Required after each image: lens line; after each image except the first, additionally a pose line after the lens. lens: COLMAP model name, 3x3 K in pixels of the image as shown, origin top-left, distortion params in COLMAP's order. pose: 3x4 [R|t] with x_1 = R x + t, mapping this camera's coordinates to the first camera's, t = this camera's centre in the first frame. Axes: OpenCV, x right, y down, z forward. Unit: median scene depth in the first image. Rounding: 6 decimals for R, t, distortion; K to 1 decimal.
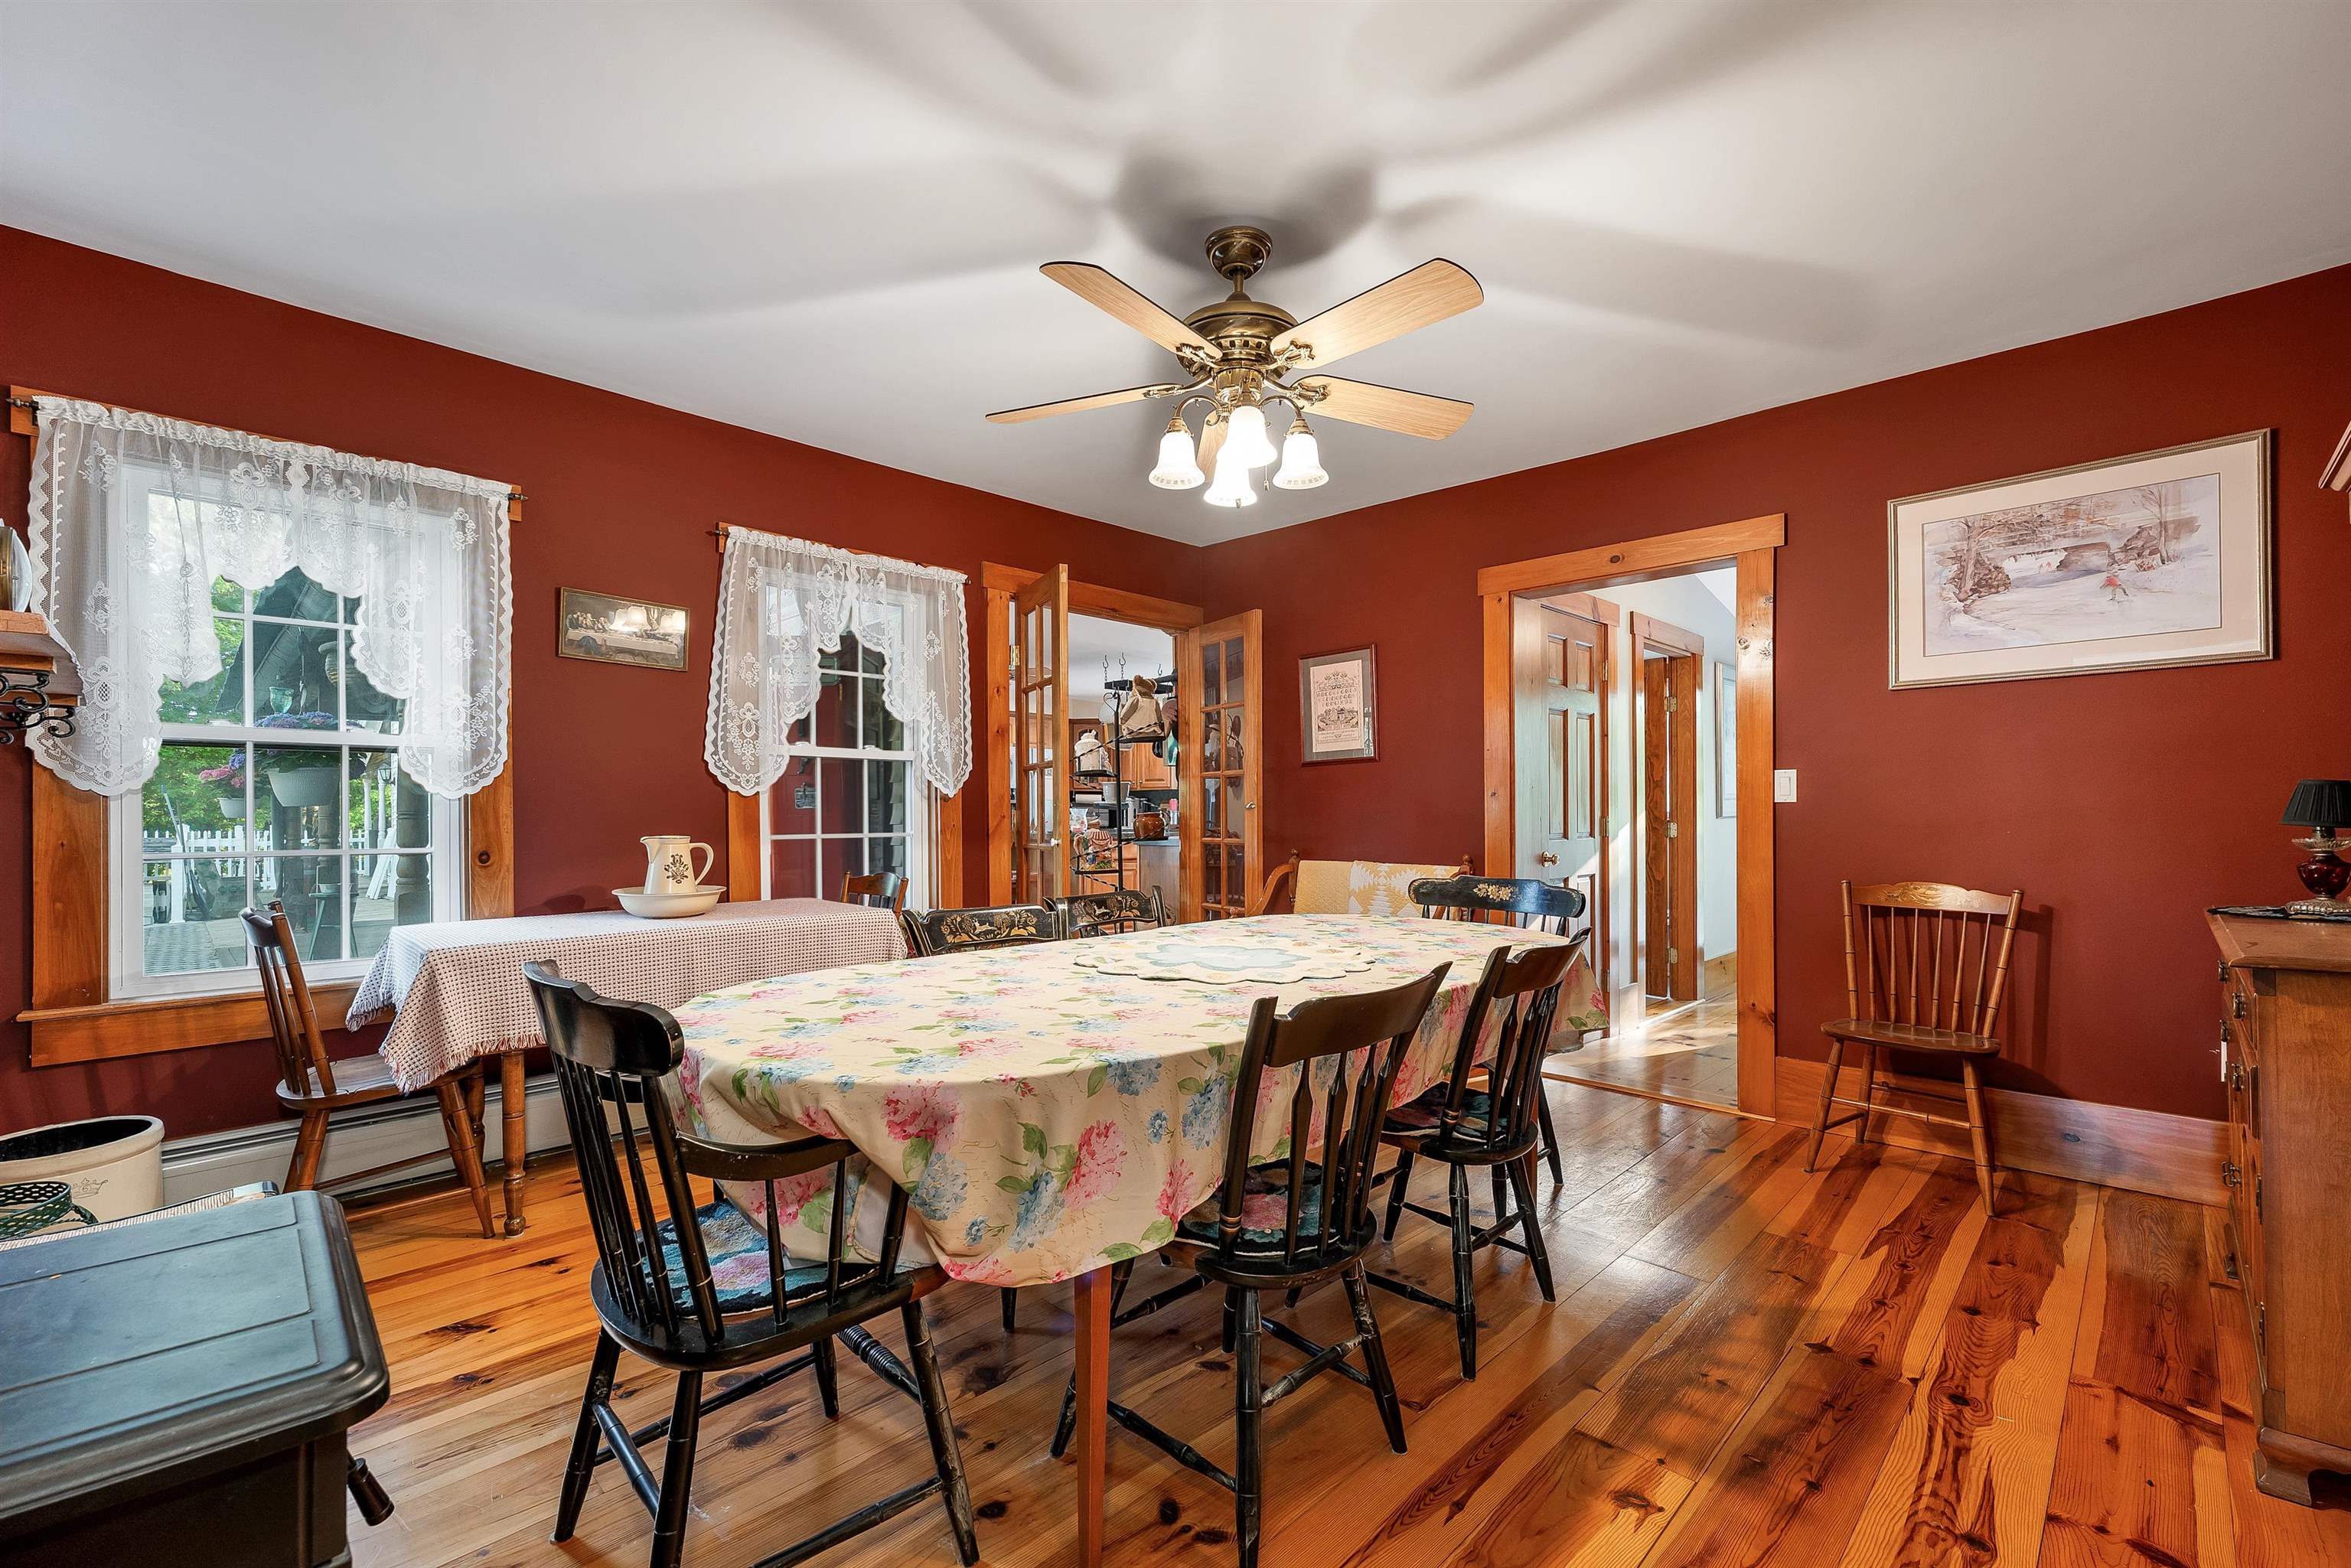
lens RADIAL K [[972.9, 0, 1173.9], [0, 972.9, 809.3], [0, 0, 1]] dist [0.003892, 0.000288]
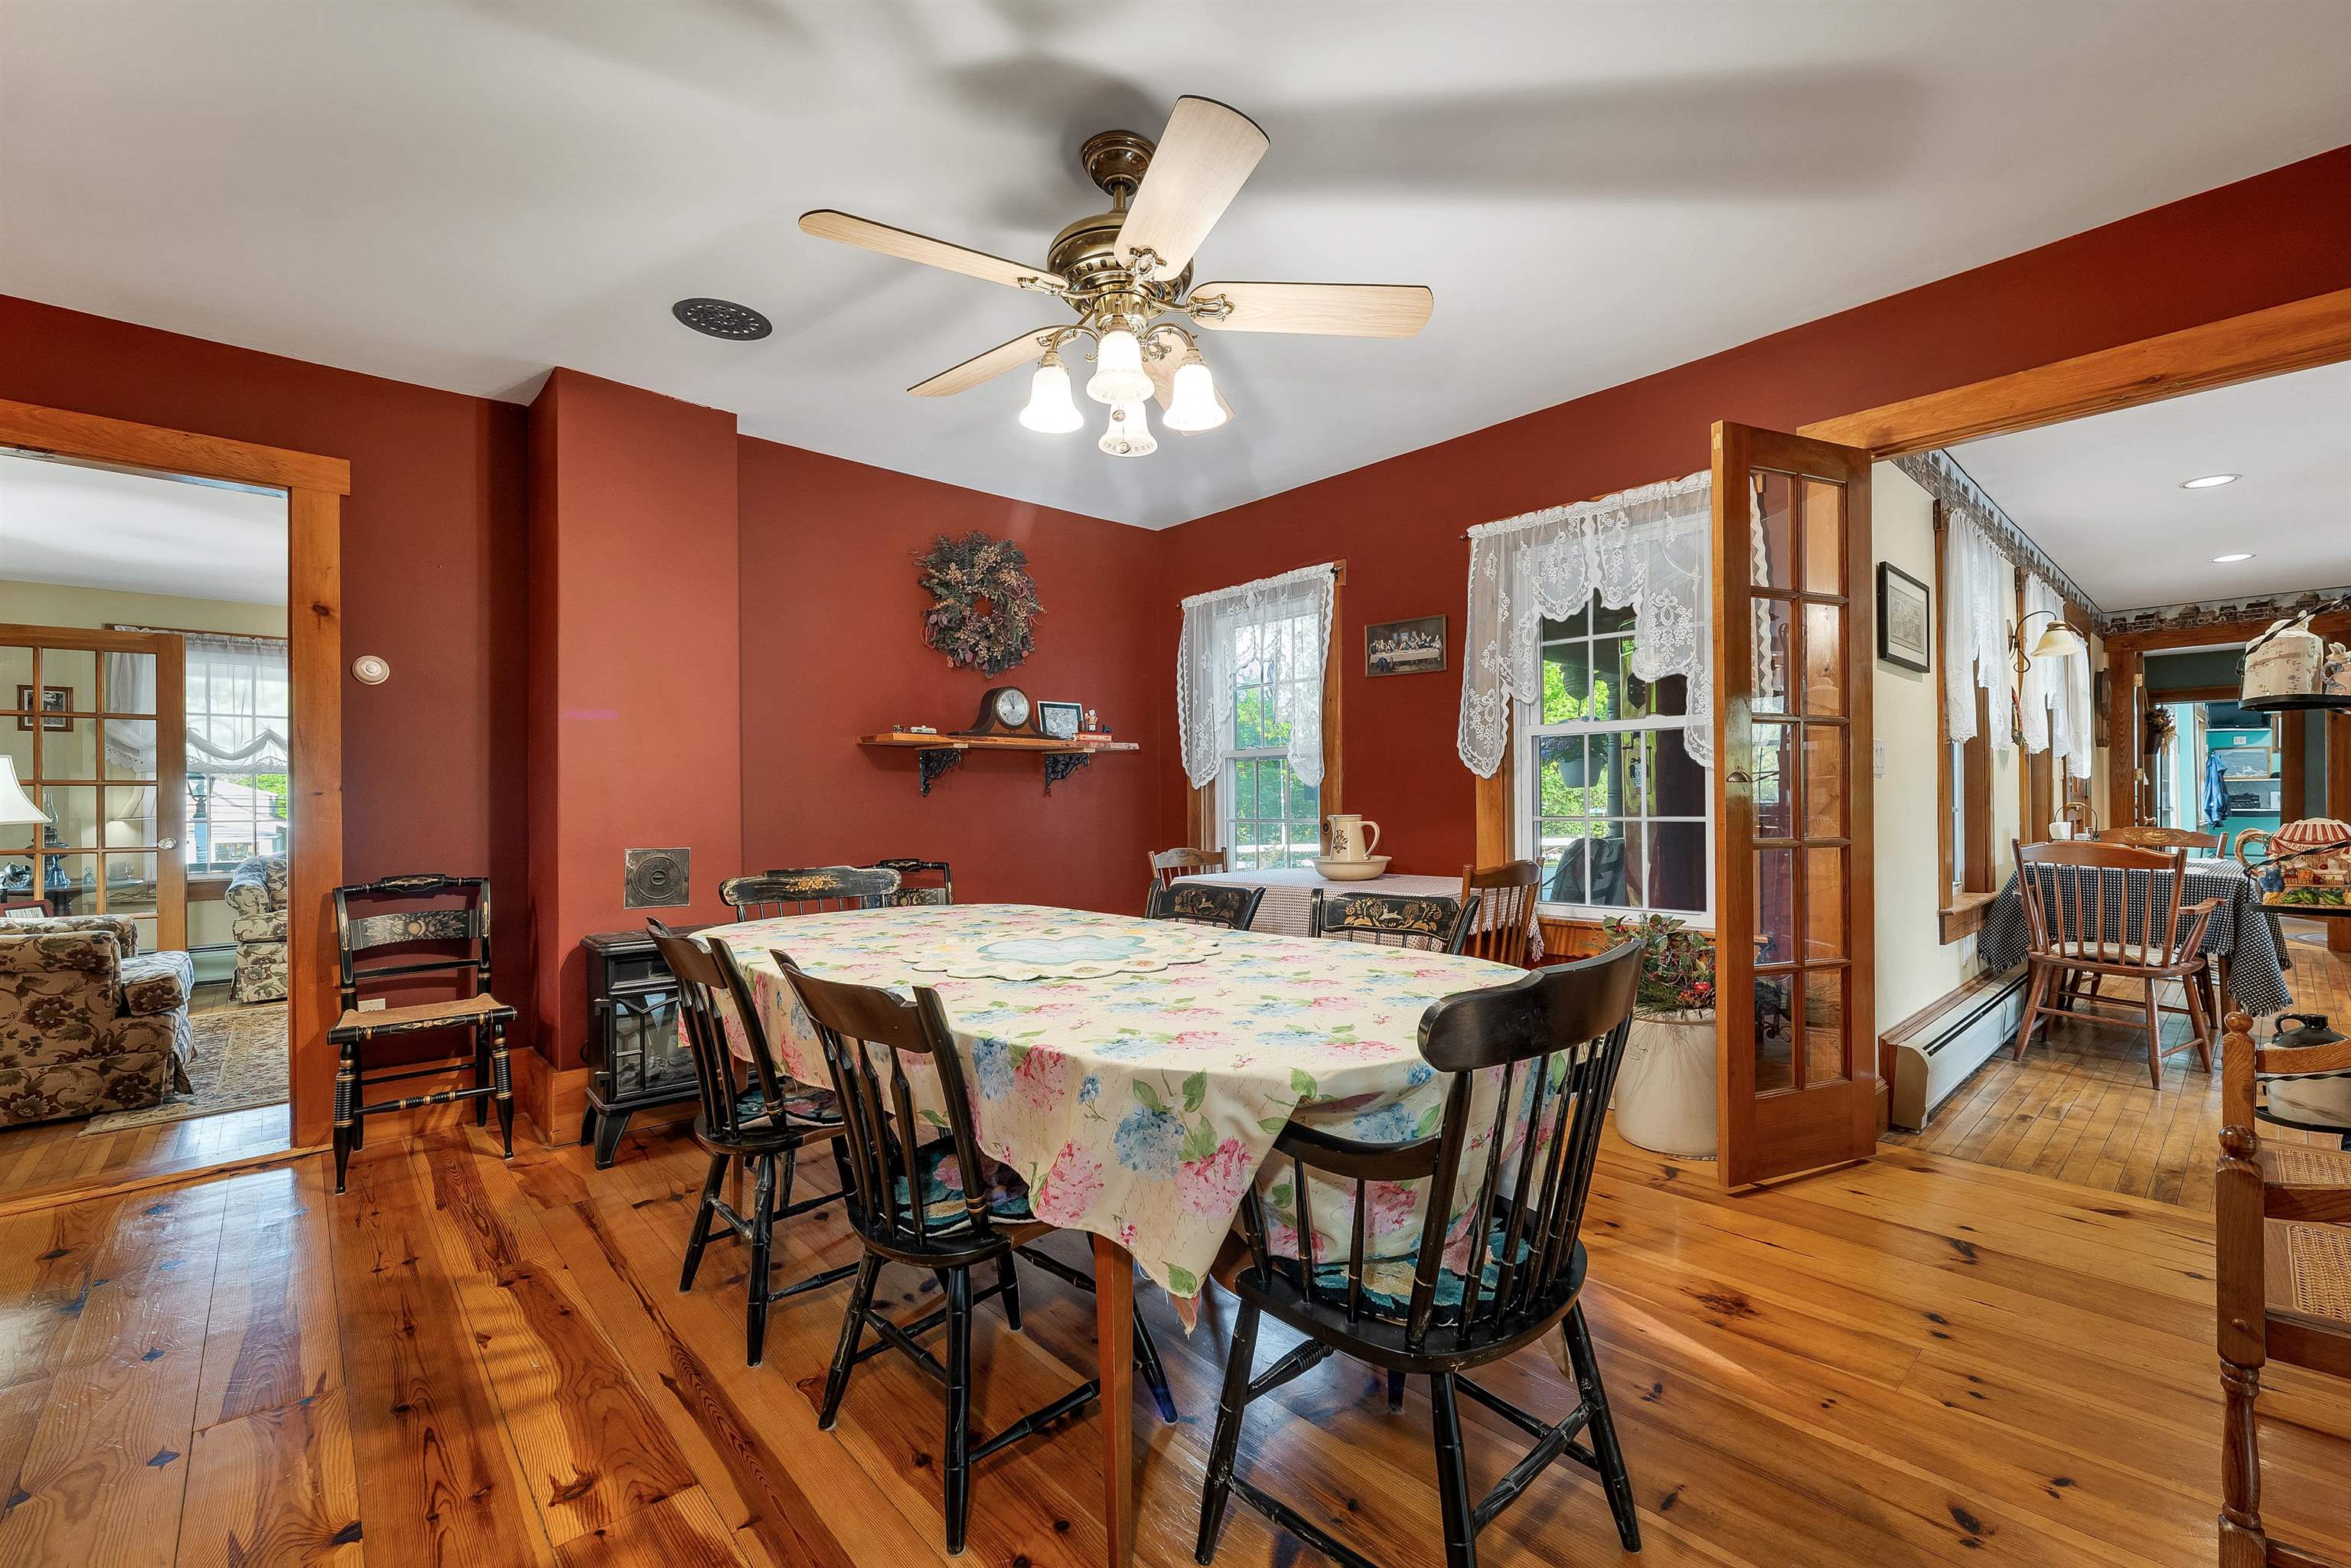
lens RADIAL K [[972.9, 0, 1172.1], [0, 972.9, 789.3], [0, 0, 1]] dist [0.003892, 0.000288]
pose [[-0.043798, -0.008187, -0.999007, 0.769368], [0.011982, 0.999890, -0.008720, 0.002499], [0.998969, -0.012352, -0.043695, 0.880141]]
